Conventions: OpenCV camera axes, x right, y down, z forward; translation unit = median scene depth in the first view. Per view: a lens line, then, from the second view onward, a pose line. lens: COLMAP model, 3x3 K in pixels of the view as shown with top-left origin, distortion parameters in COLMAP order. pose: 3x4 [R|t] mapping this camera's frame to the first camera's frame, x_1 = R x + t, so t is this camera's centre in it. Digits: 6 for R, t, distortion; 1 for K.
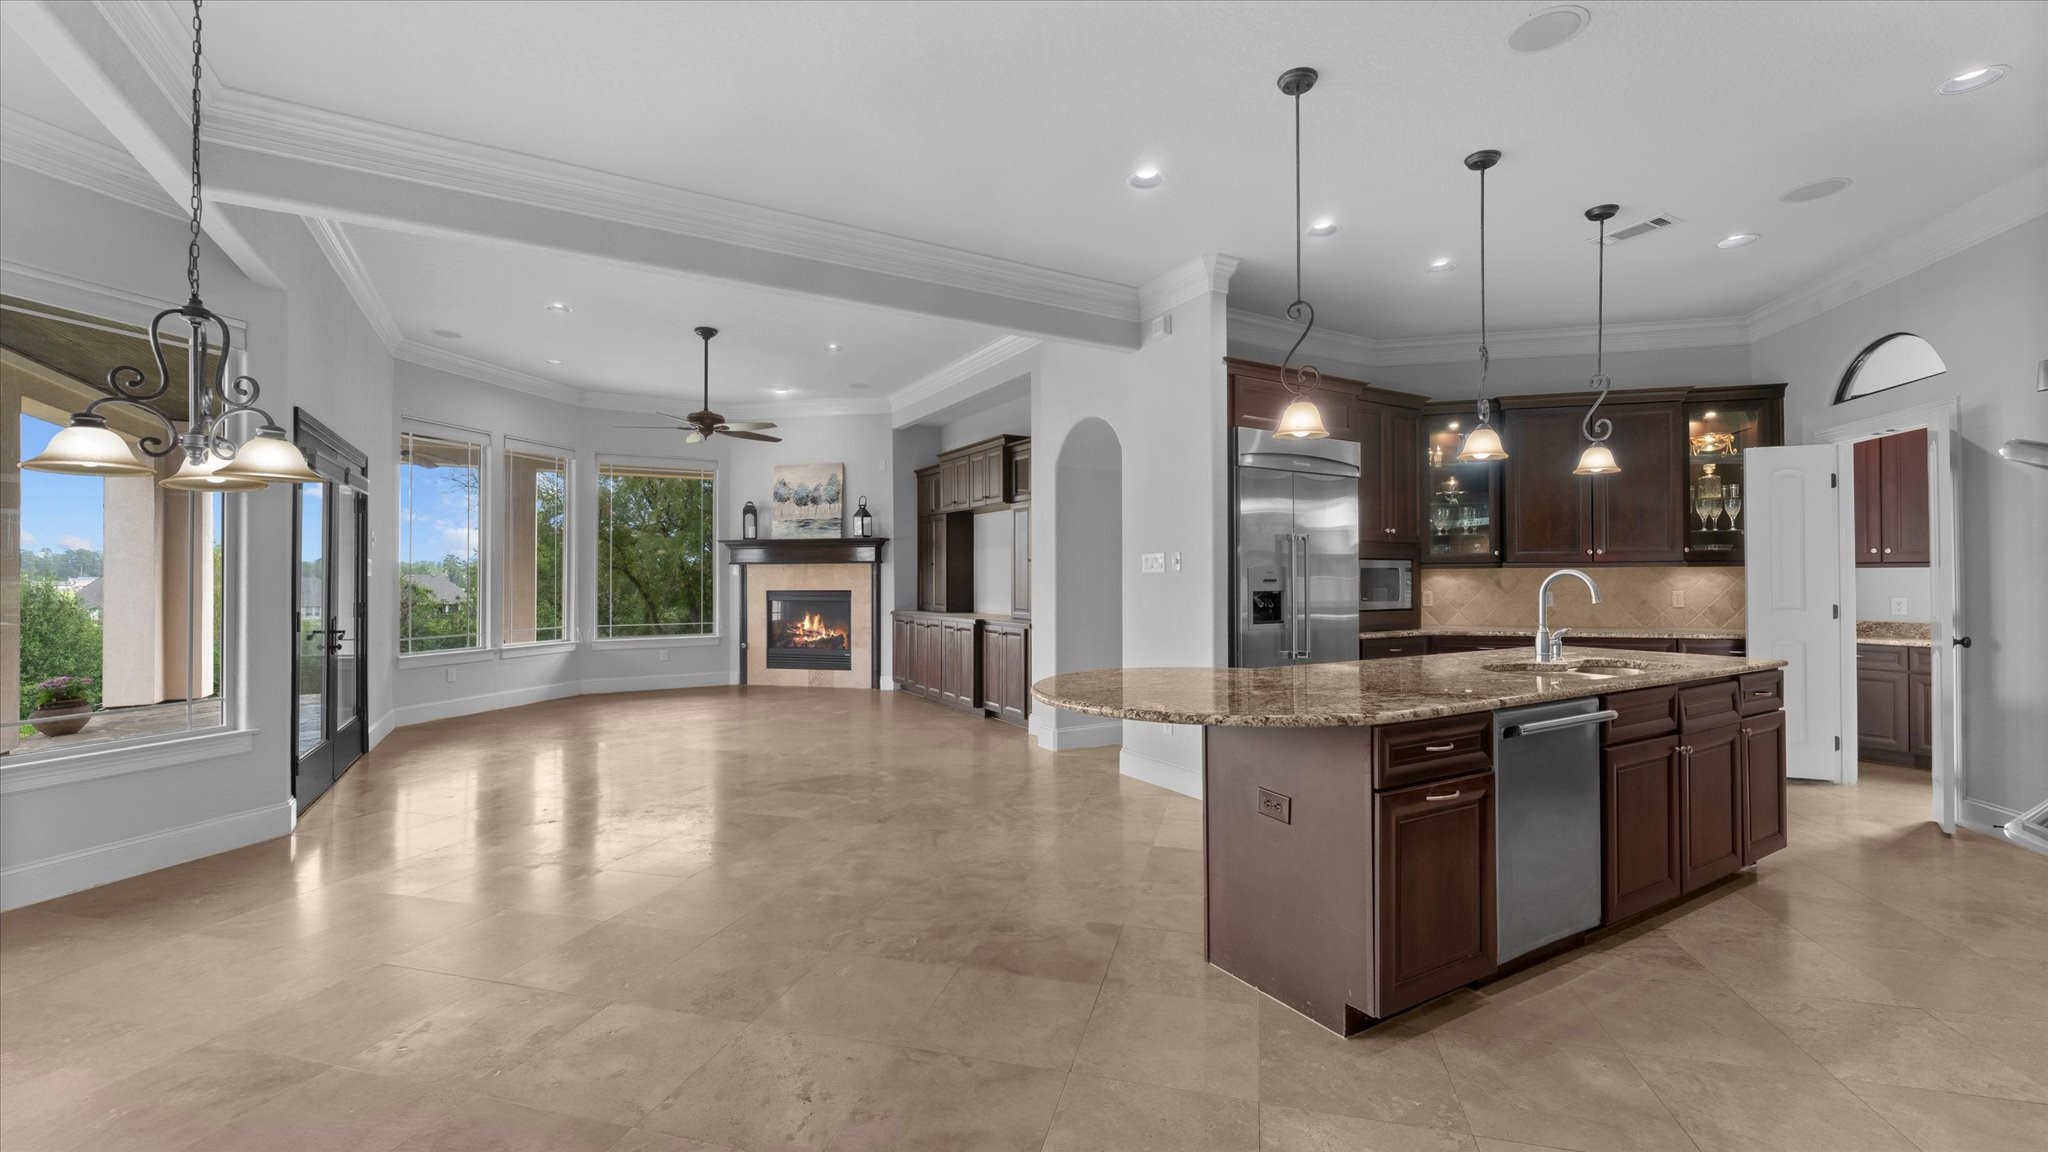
lens RADIAL K [[822.9, 0, 1025.2], [0, 822.9, 570.7], [0, 0, 1]] dist [0.000324, -0.000120]
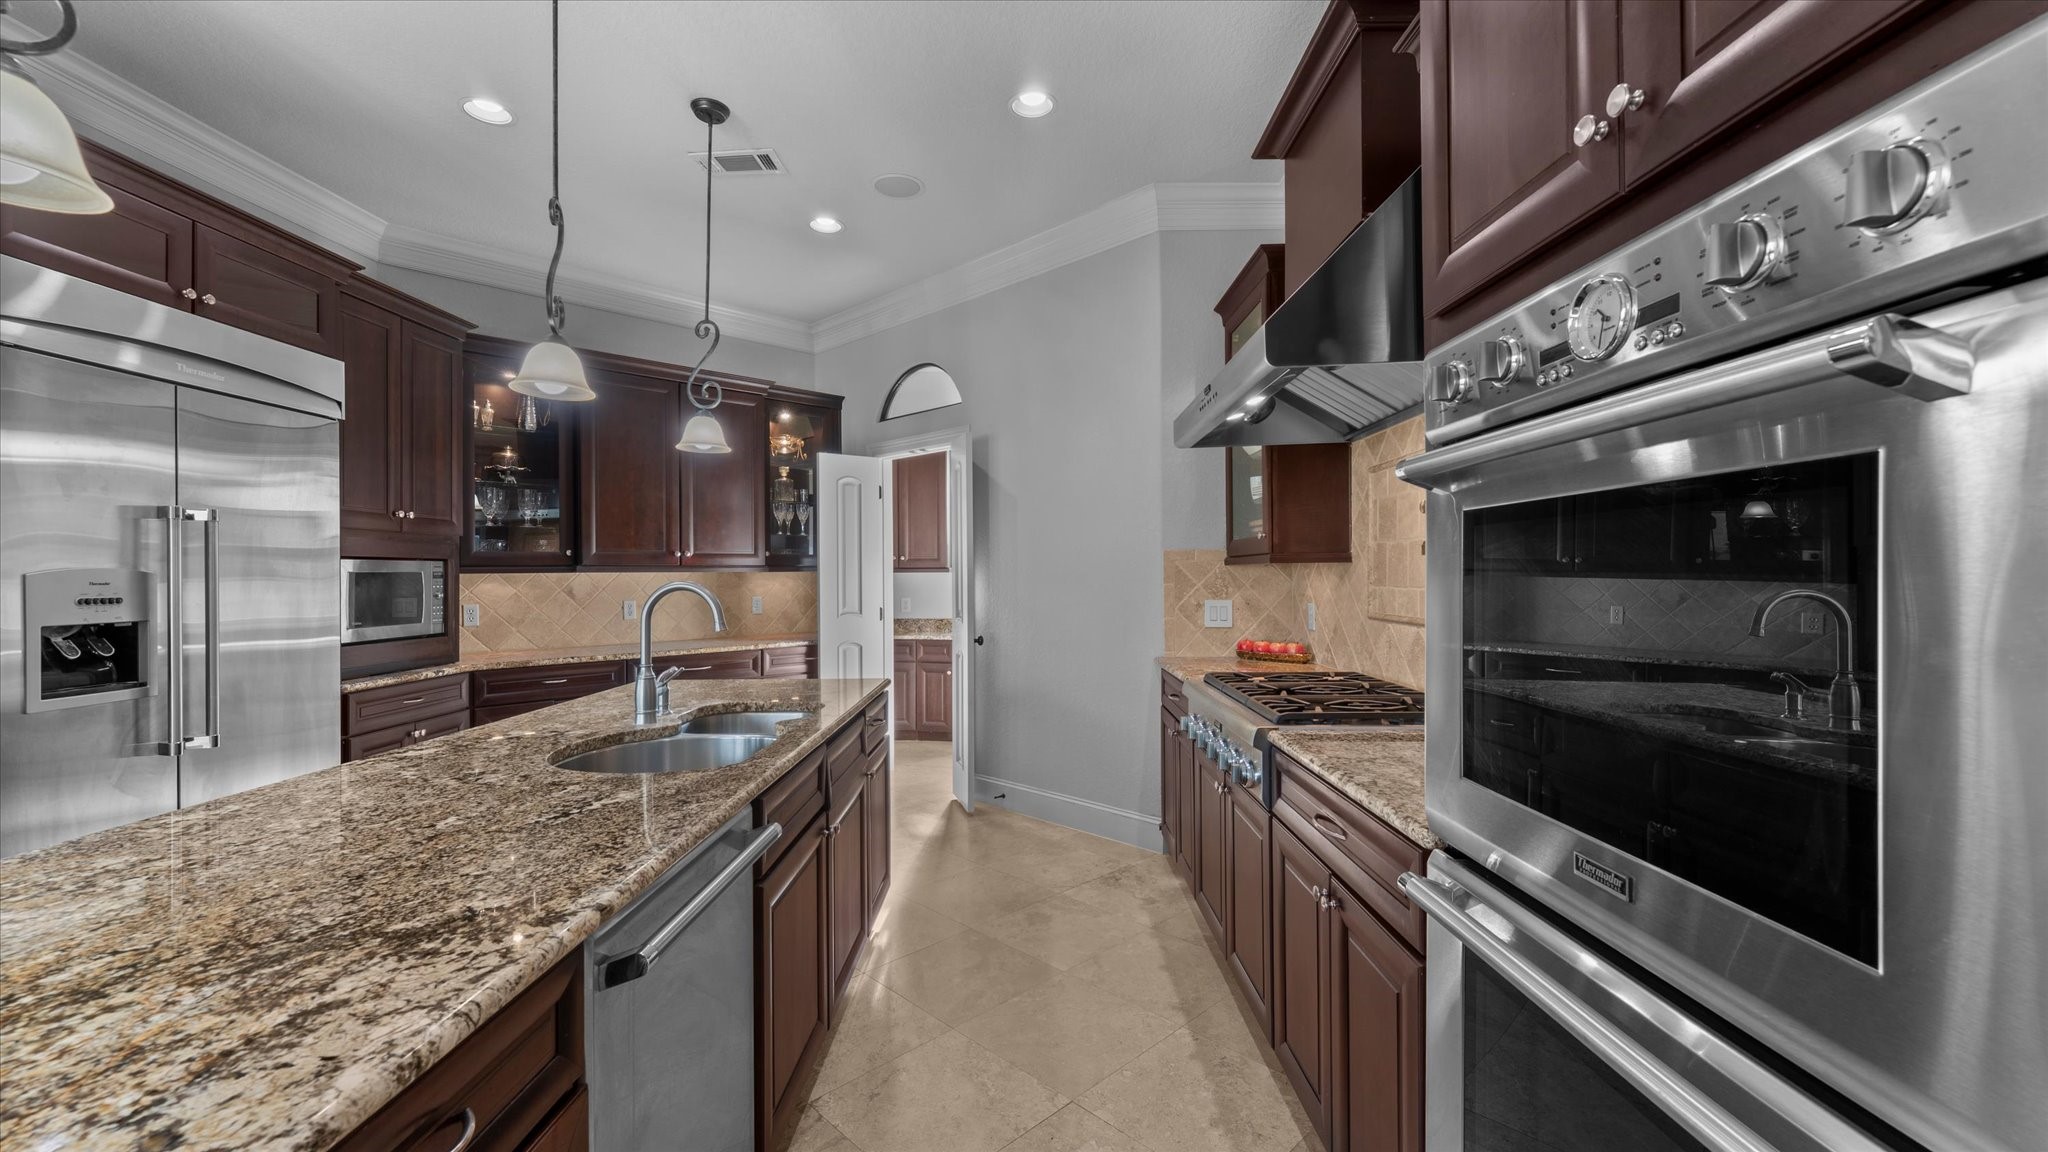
lens RADIAL K [[822.9, 0, 1025.2], [0, 822.9, 570.7], [0, 0, 1]] dist [0.000324, -0.000120]
pose [[0.511609, 0.002390, 0.859215, 0.196393], [-0.003237, 0.999994, -0.000854, -0.008216], [-0.859212, -0.002345, 0.511614, 0.361671]]
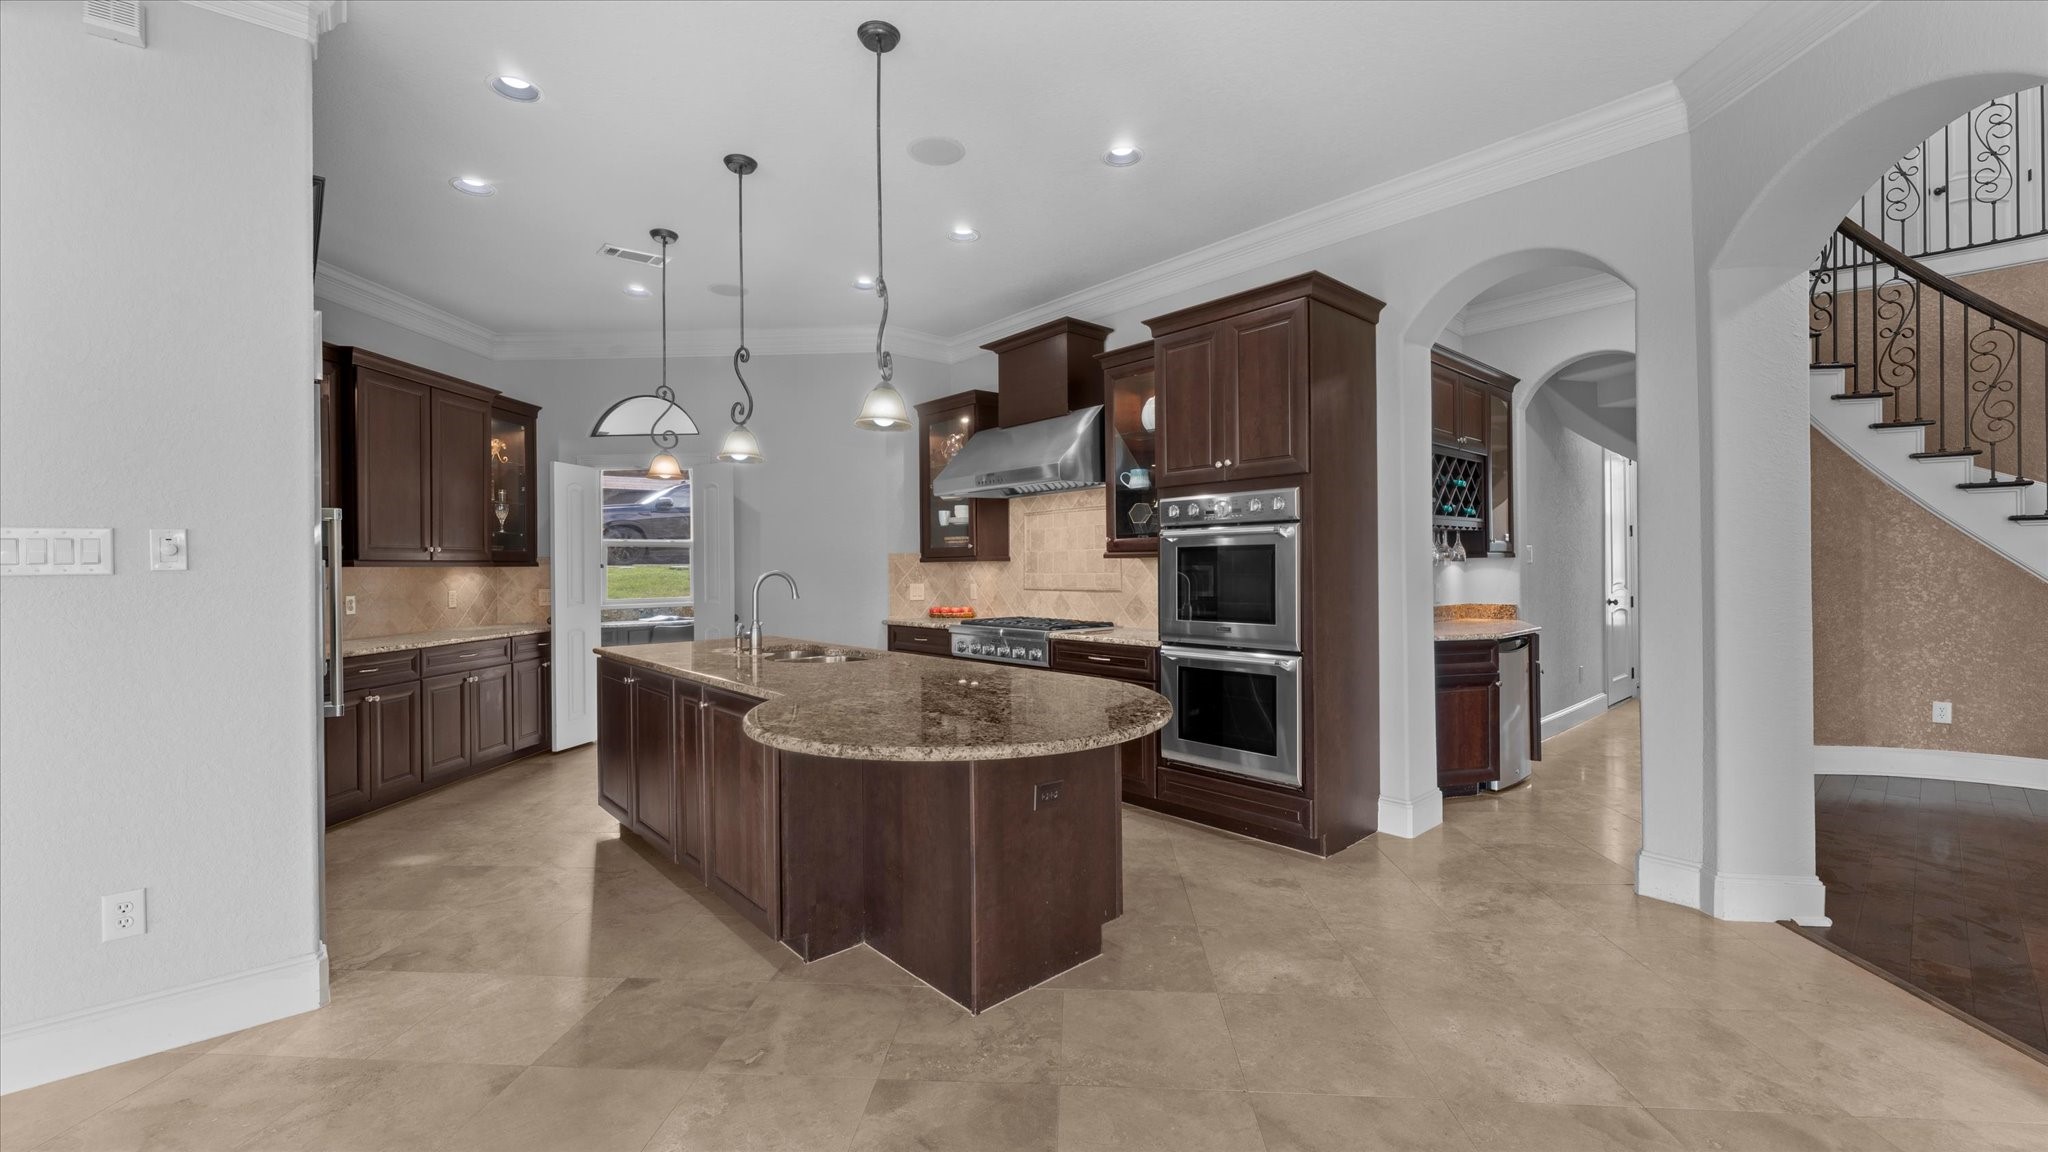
lens RADIAL K [[822.2, 0, 1018.9], [0, 822.2, 548.0], [0, 0, 1]] dist [-0.001665, -0.000160]
pose [[-0.191132, 0.026505, 0.981206, -0.452876], [-0.000929, 0.999630, -0.027184, -0.001193], [-0.981564, -0.006107, -0.191037, 0.765495]]
